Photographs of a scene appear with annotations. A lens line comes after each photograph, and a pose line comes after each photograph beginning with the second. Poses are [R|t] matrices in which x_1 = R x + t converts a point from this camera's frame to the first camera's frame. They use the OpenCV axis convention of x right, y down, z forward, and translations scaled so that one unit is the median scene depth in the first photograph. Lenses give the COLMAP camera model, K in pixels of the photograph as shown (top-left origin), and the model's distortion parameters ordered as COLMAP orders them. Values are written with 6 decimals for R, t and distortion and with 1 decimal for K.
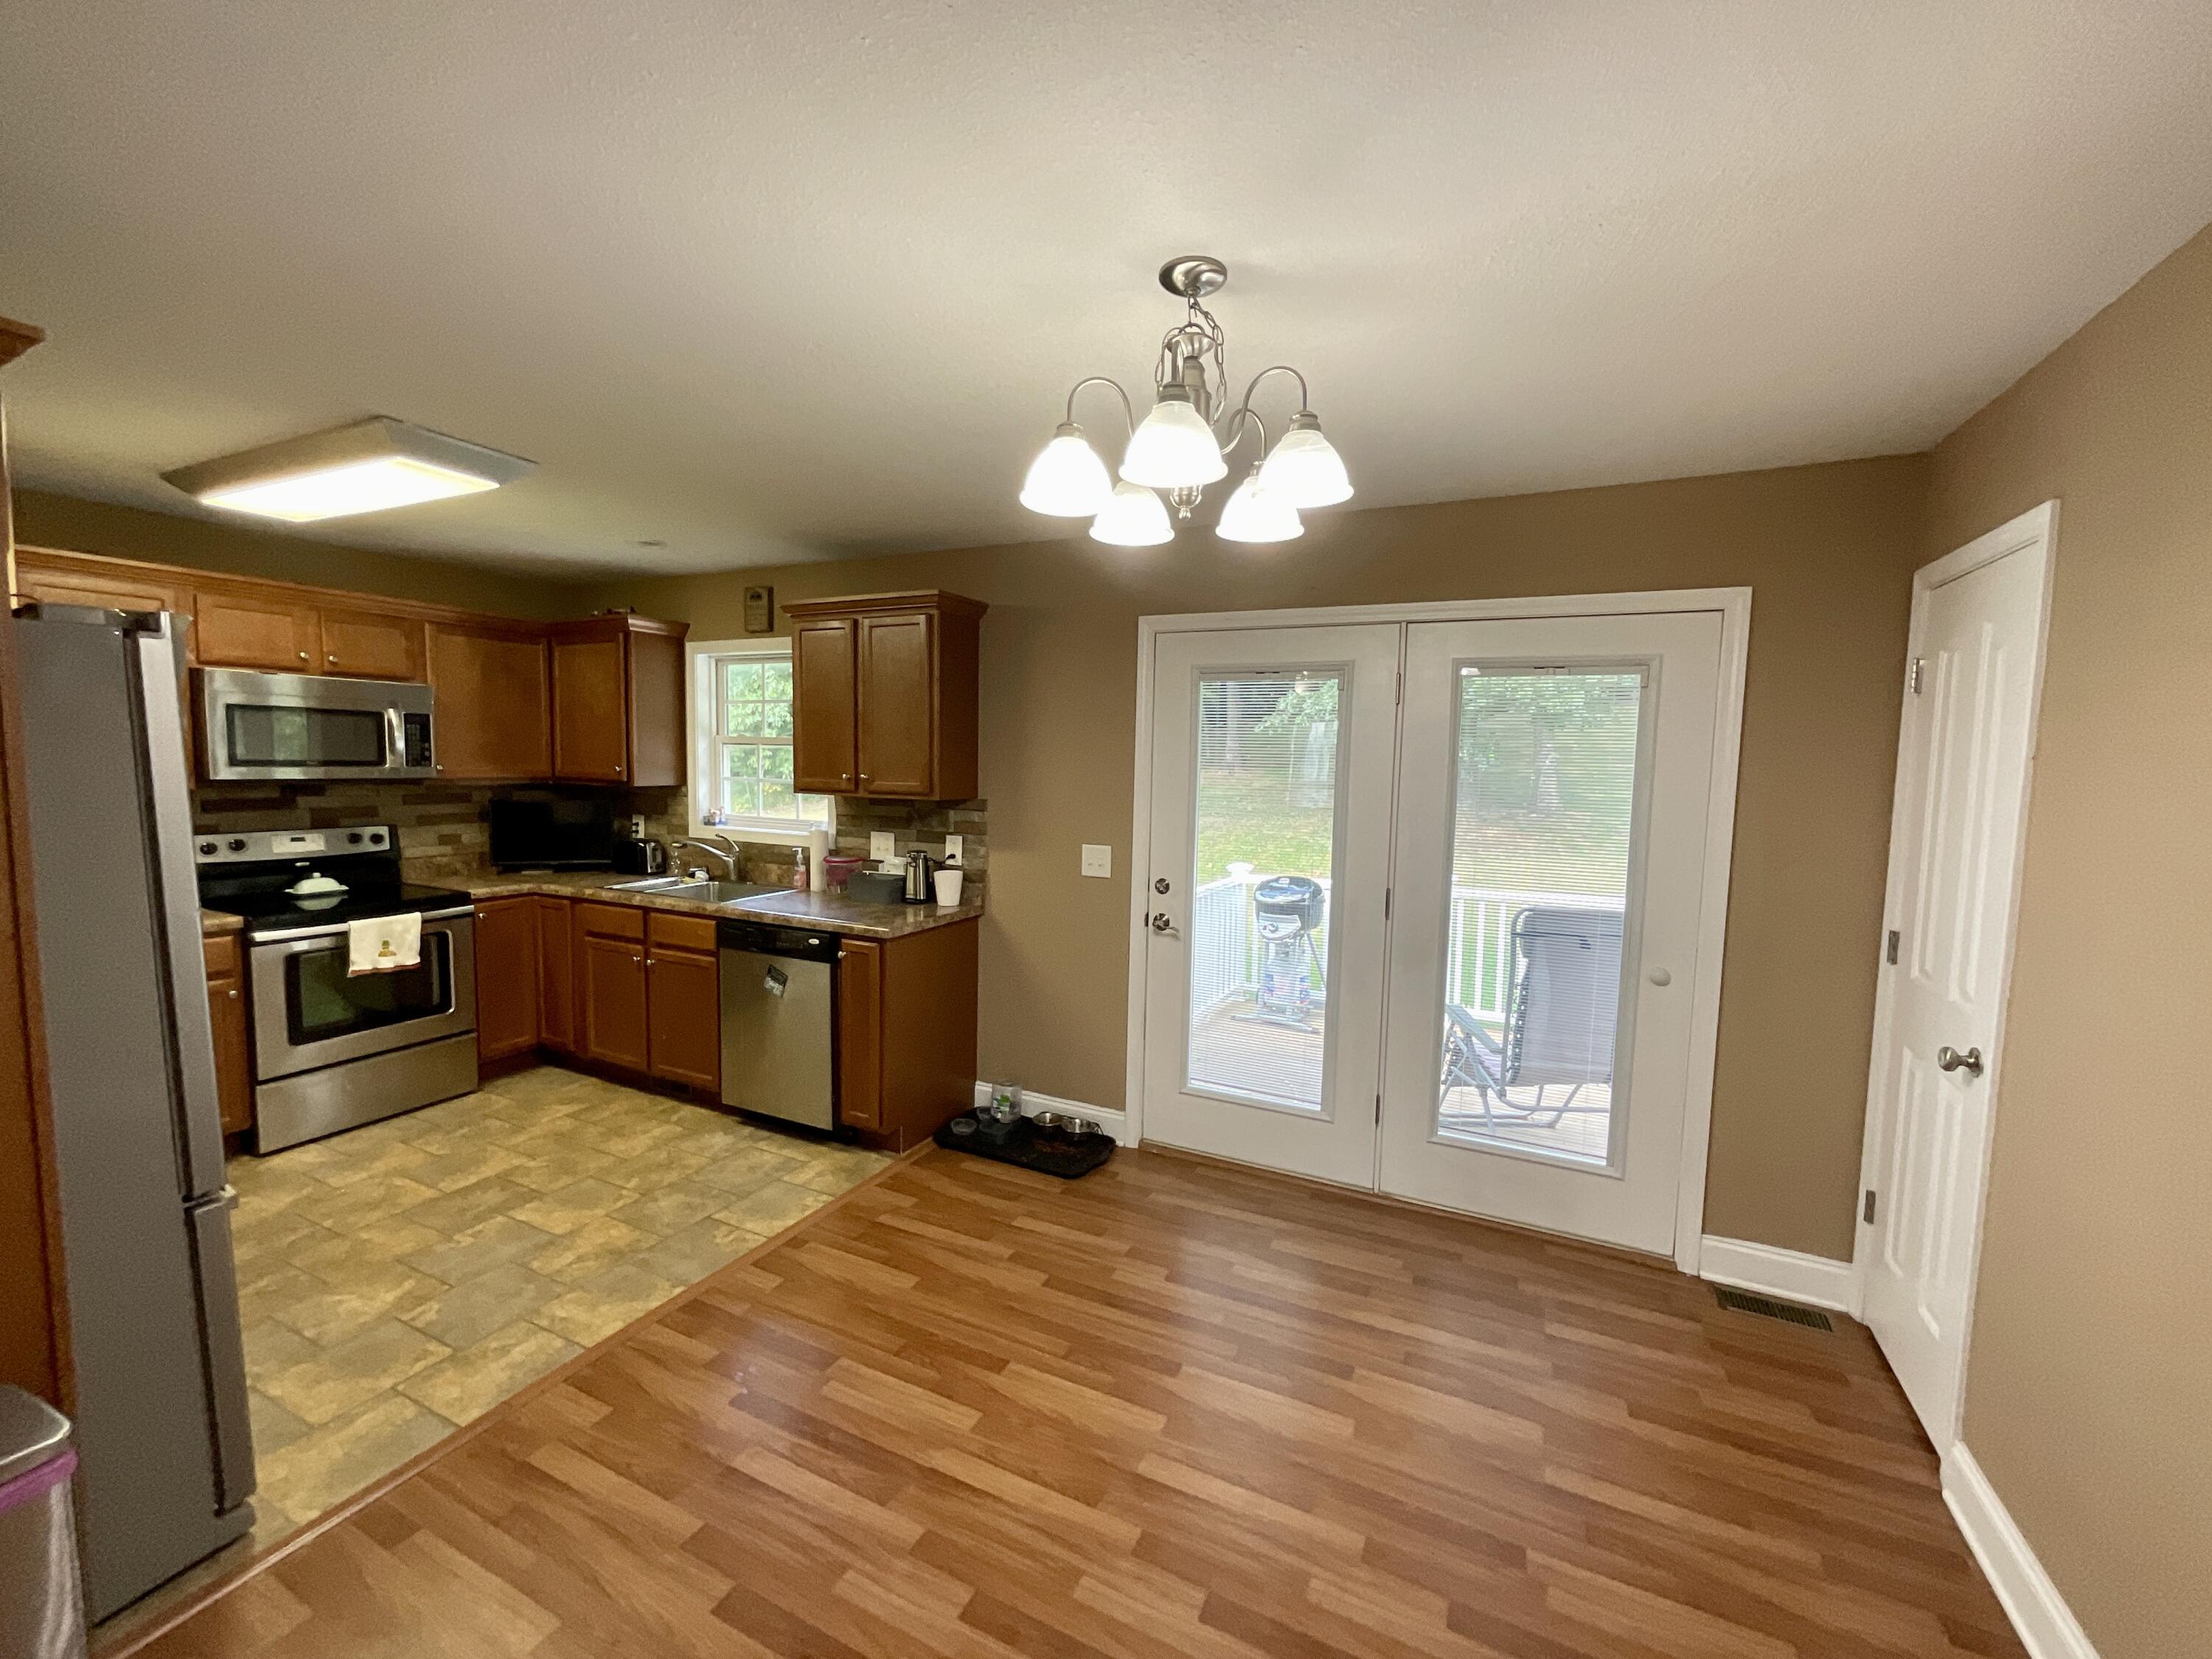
lens RADIAL K [[899.9, 0, 1099.7], [0, 899.9, 841.9], [0, 0, 1]] dist [0.002084, 0.000241]
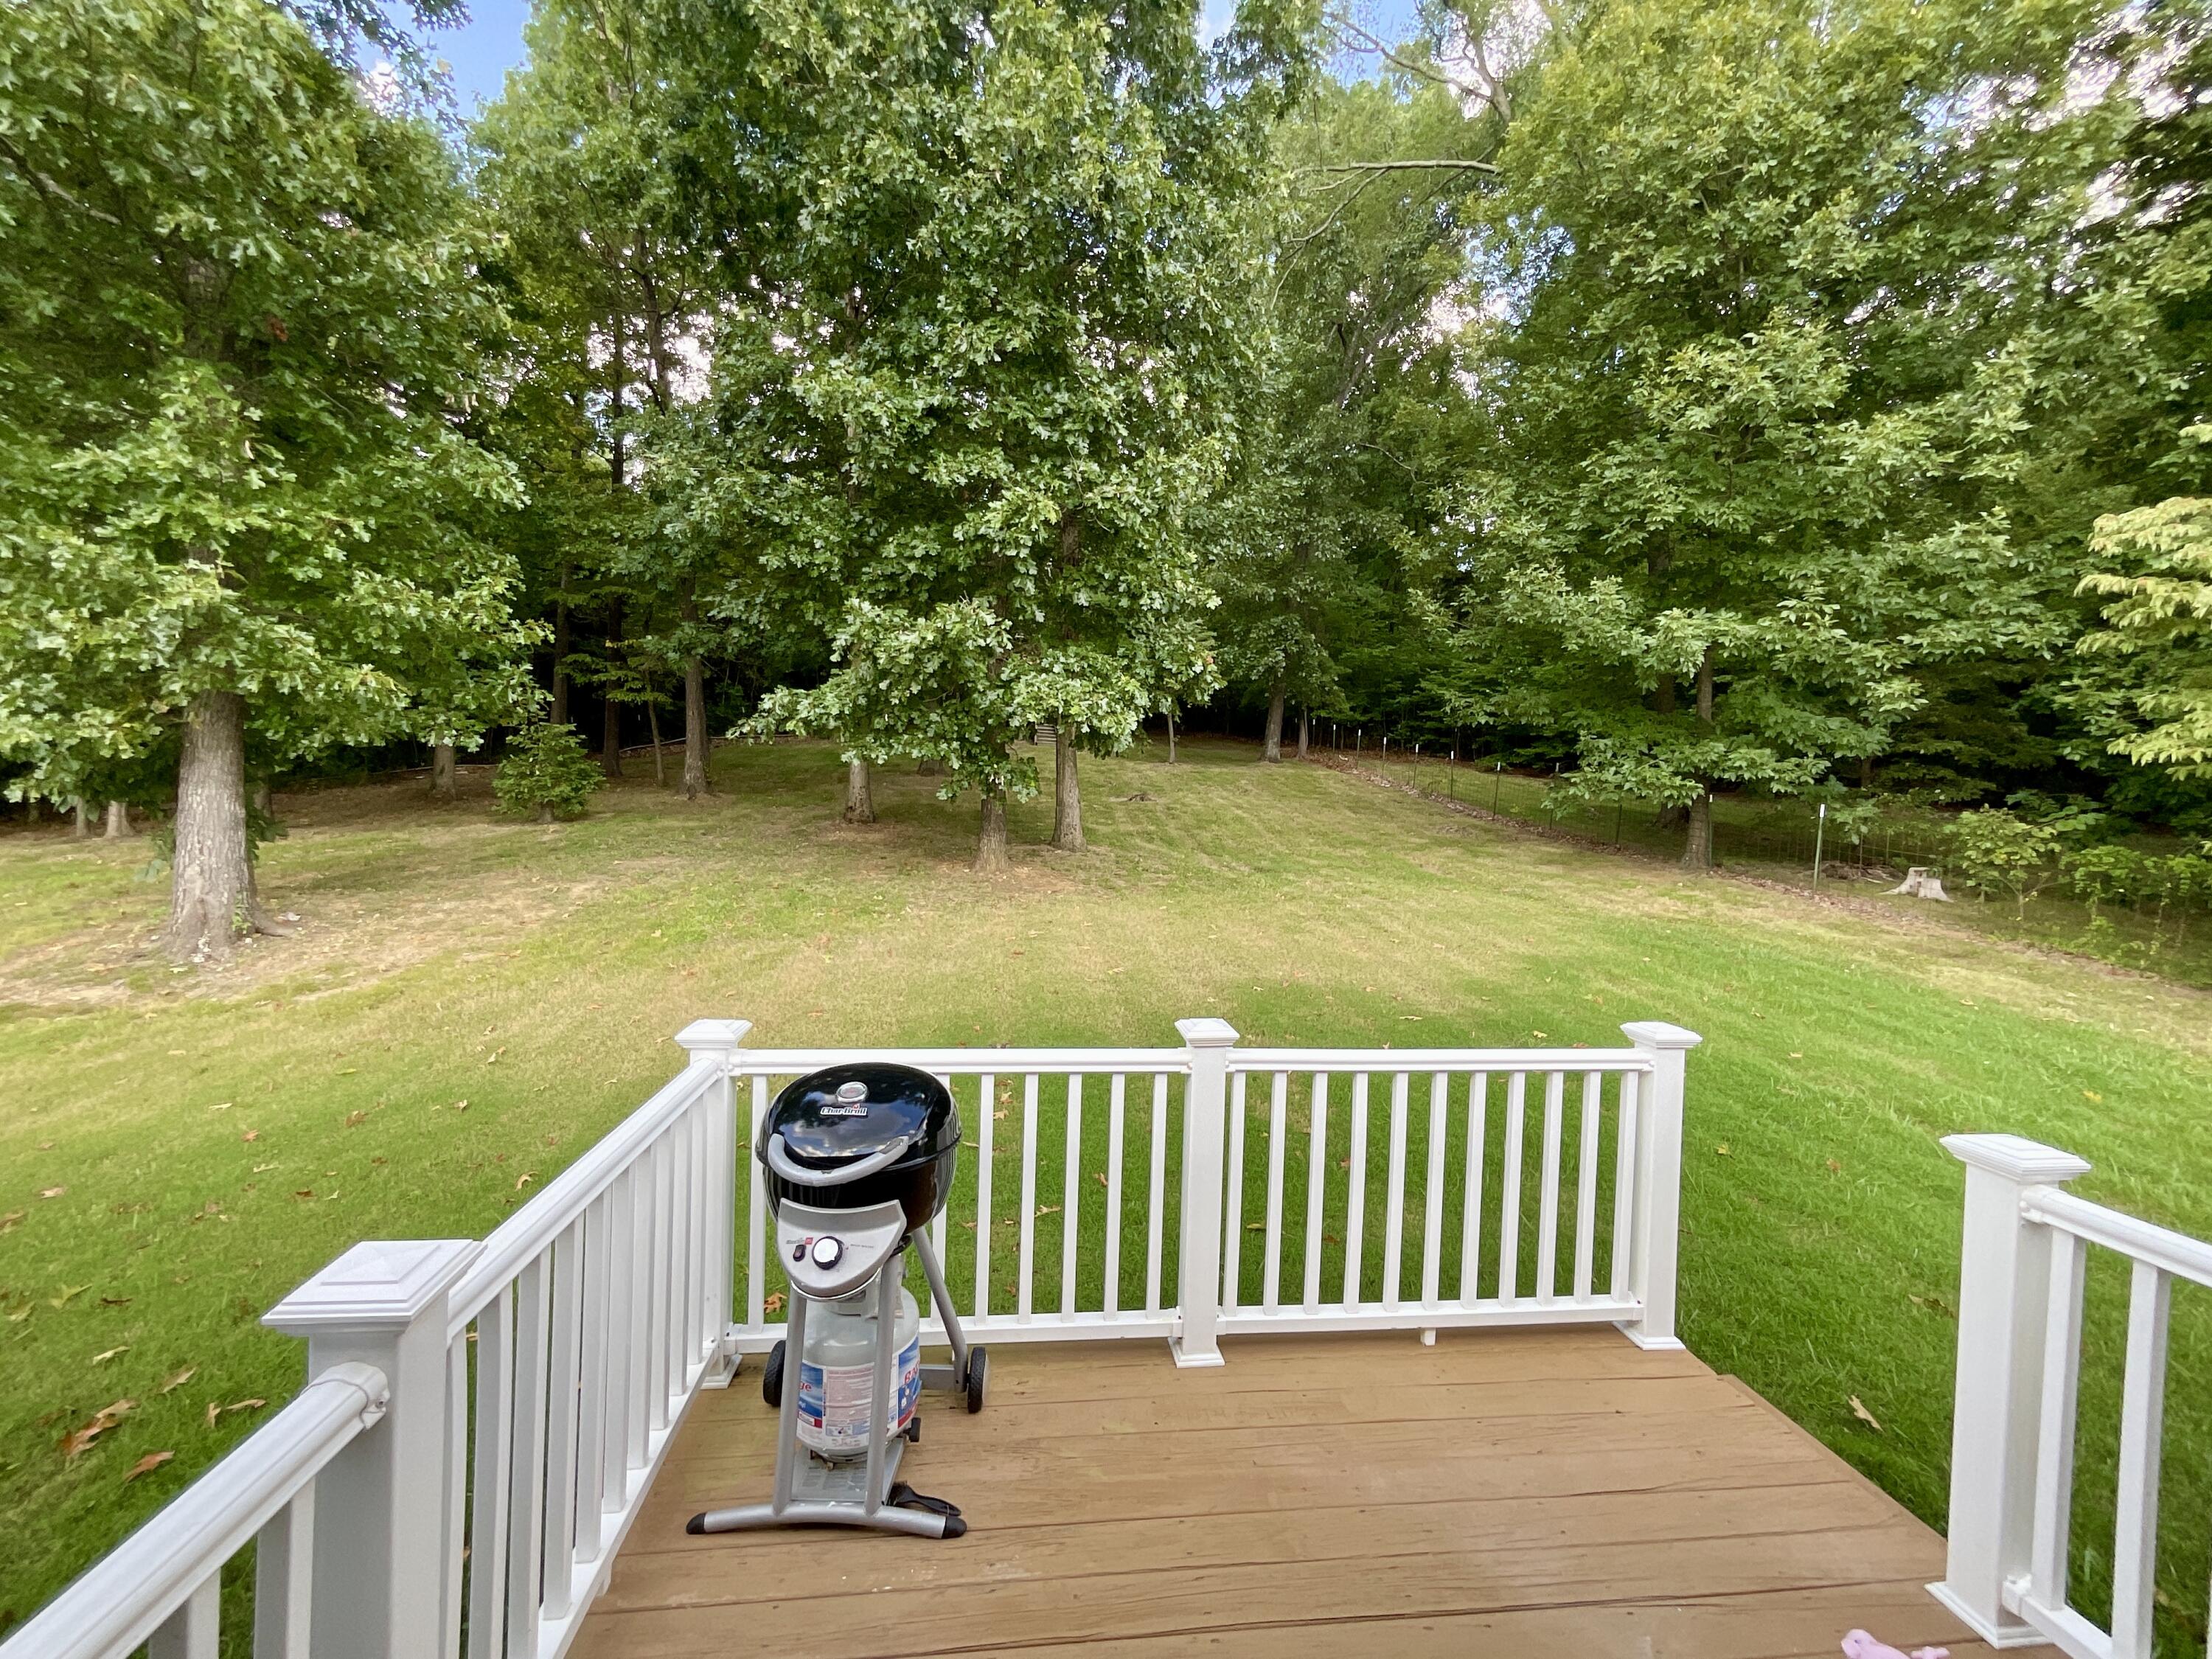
lens RADIAL K [[899.9, 0, 1100.4], [0, 899.9, 837.4], [0, 0, 1]] dist [0.002084, 0.000241]
pose [[0.842292, -0.005137, 0.538997, 0.038179], [0.025166, 0.999239, -0.029804, -0.017363], [-0.538434, 0.038668, 0.841780, 0.252742]]
